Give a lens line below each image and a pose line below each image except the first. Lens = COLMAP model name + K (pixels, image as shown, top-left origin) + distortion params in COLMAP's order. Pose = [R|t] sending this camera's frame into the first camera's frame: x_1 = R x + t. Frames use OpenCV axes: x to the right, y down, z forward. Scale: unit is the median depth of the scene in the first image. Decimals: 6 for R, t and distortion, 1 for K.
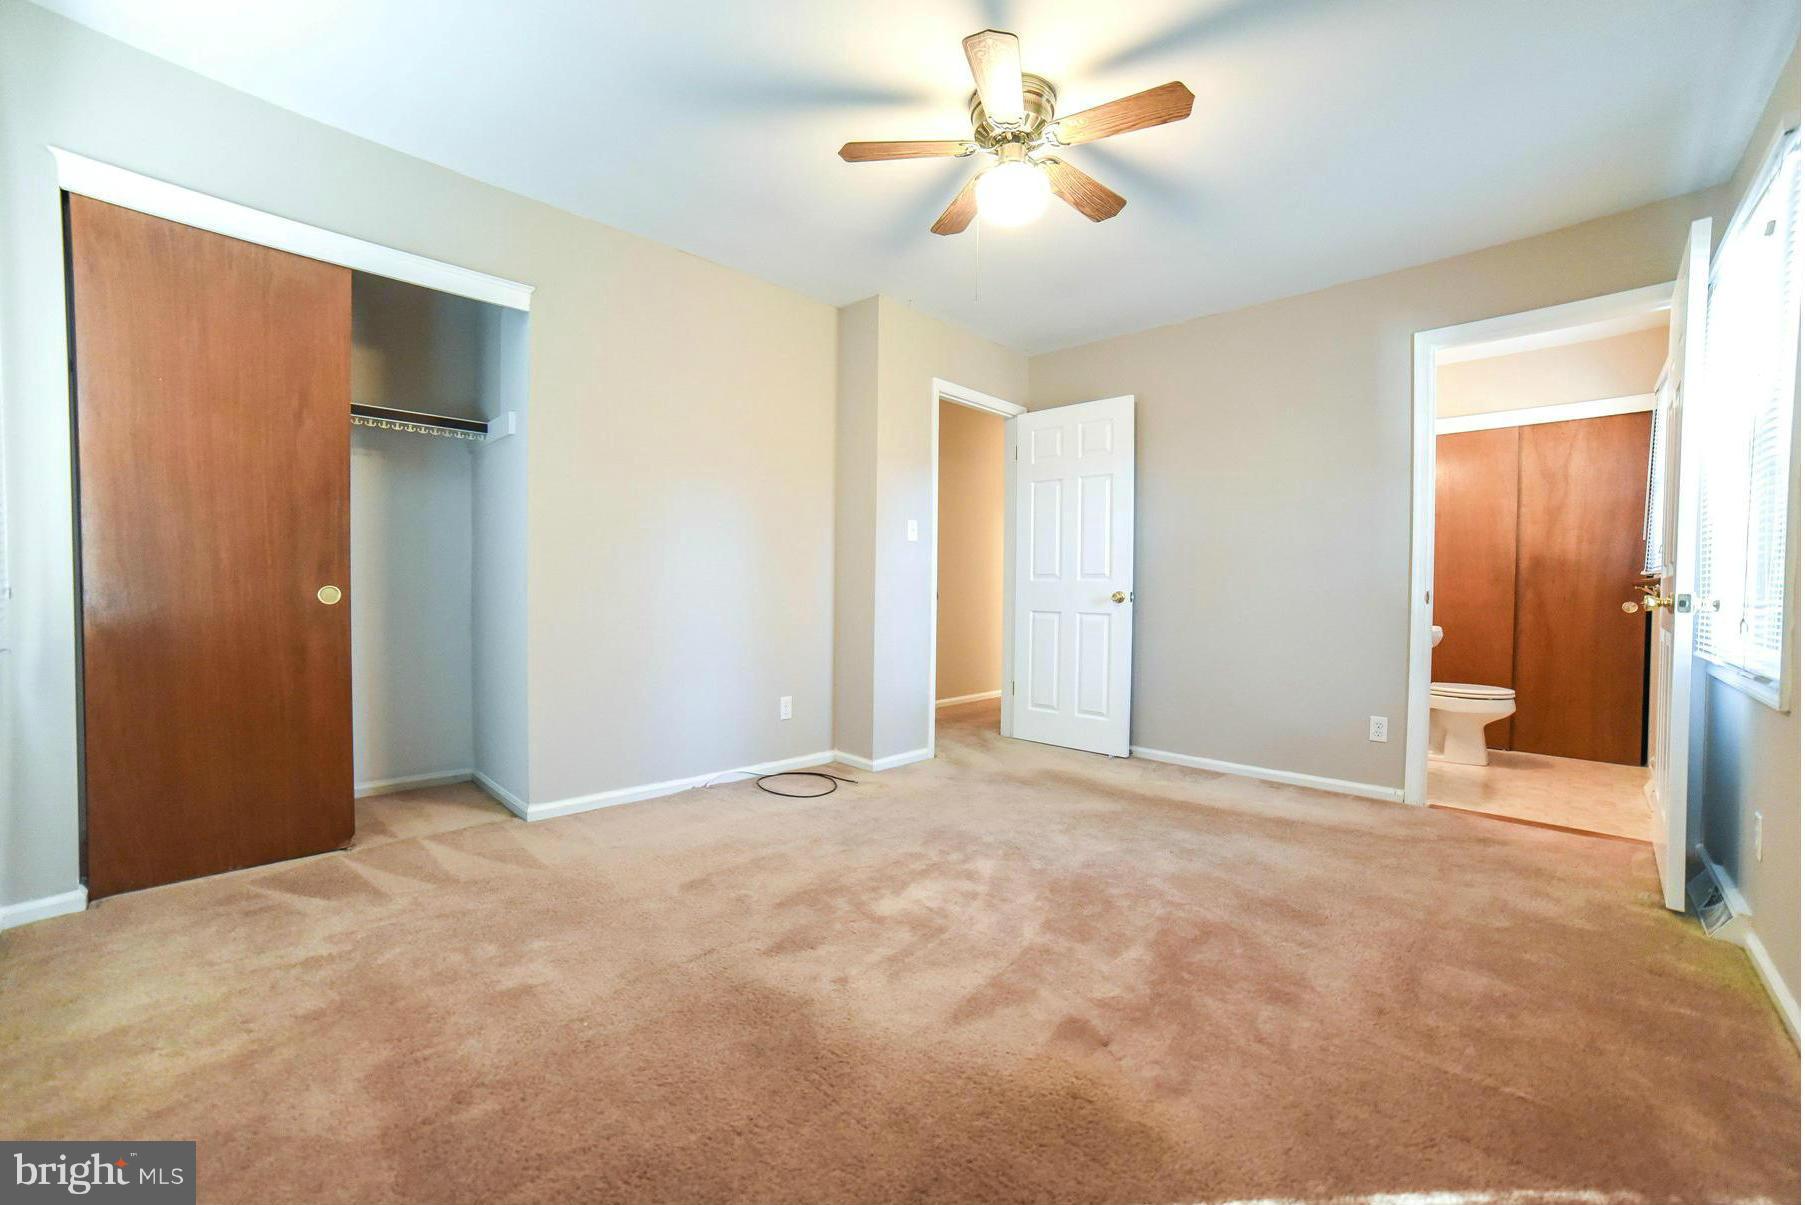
lens RADIAL K [[743.6, 0, 894.4], [0, 743.6, 603.6], [0, 0, 1]] dist [-0.086147, 0.038673]
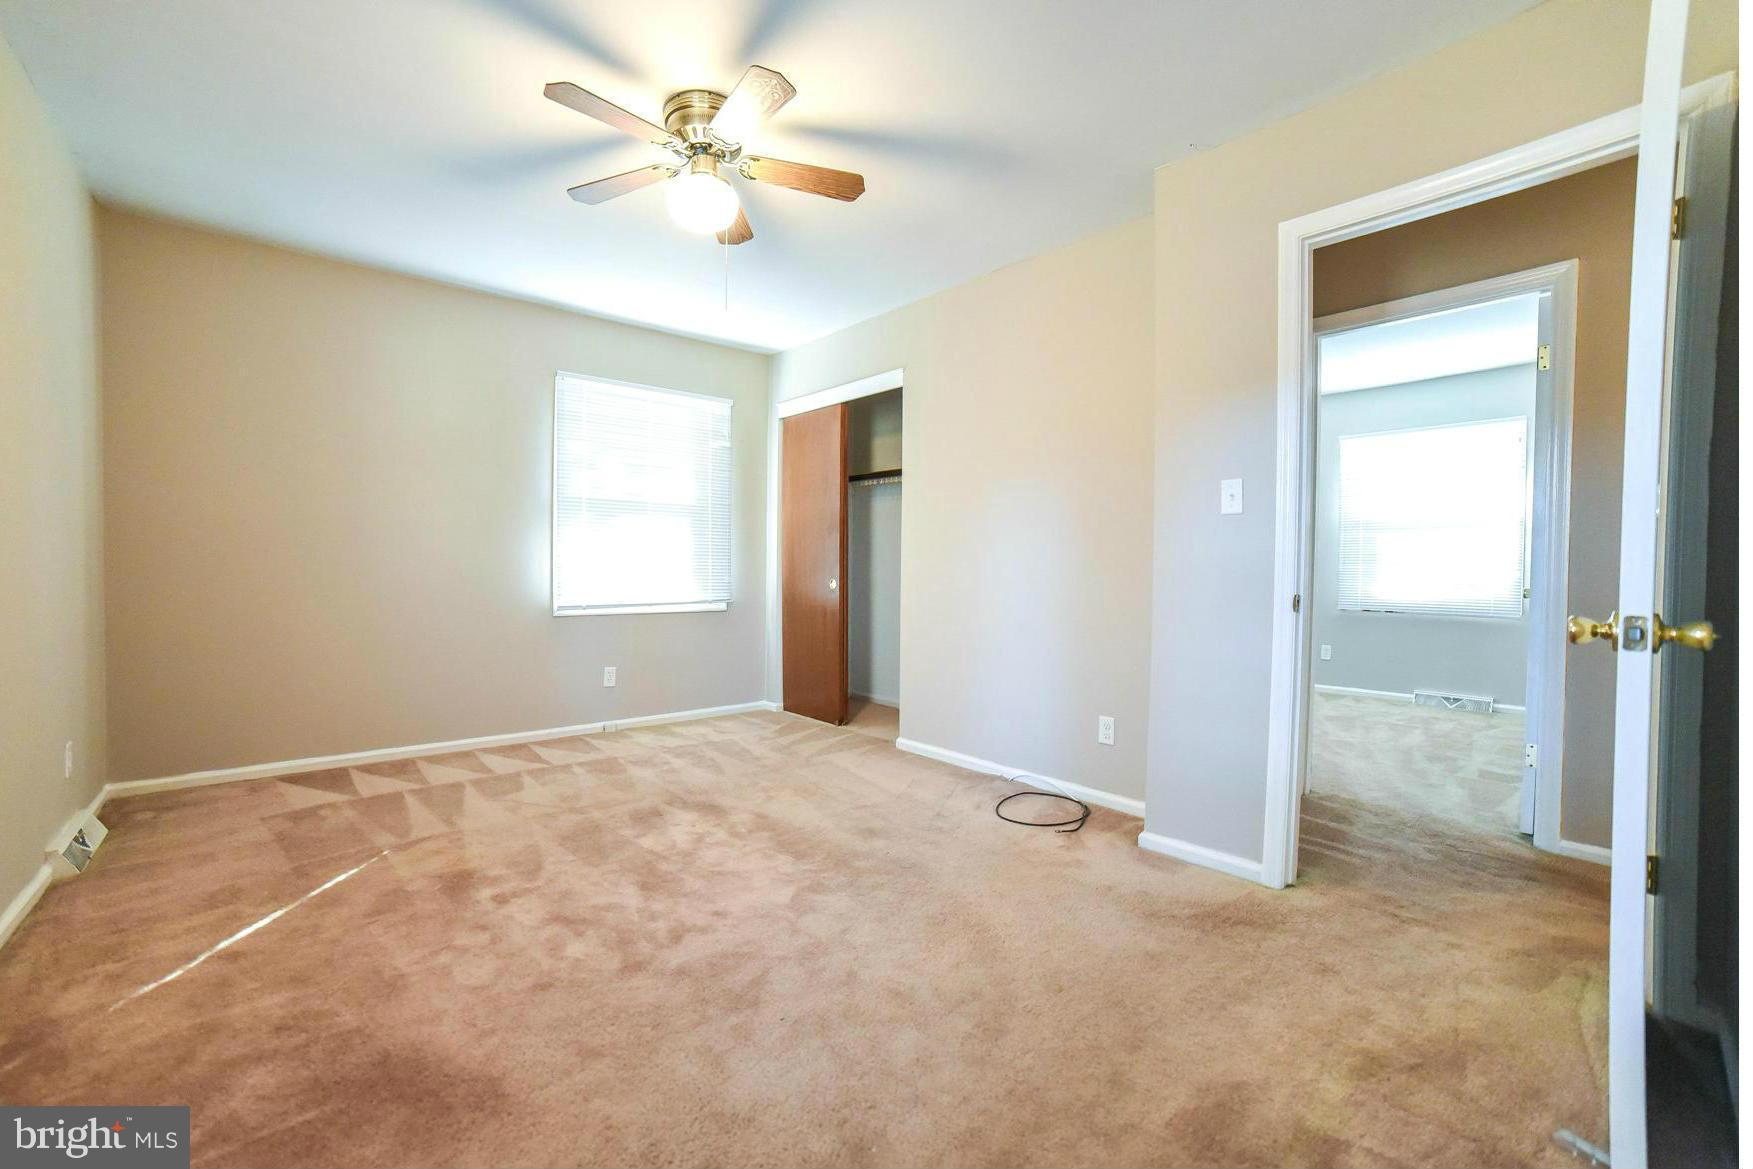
lens RADIAL K [[722.2, 0, 868.7], [0, 722.2, 585.6], [0, 0, 1]] dist [-0.086147, 0.038673]
pose [[-0.087792, 0.013055, -0.996053, 0.889834], [-0.034665, 0.999268, 0.016153, -0.033309], [0.995535, 0.035946, -0.087275, 1.055605]]
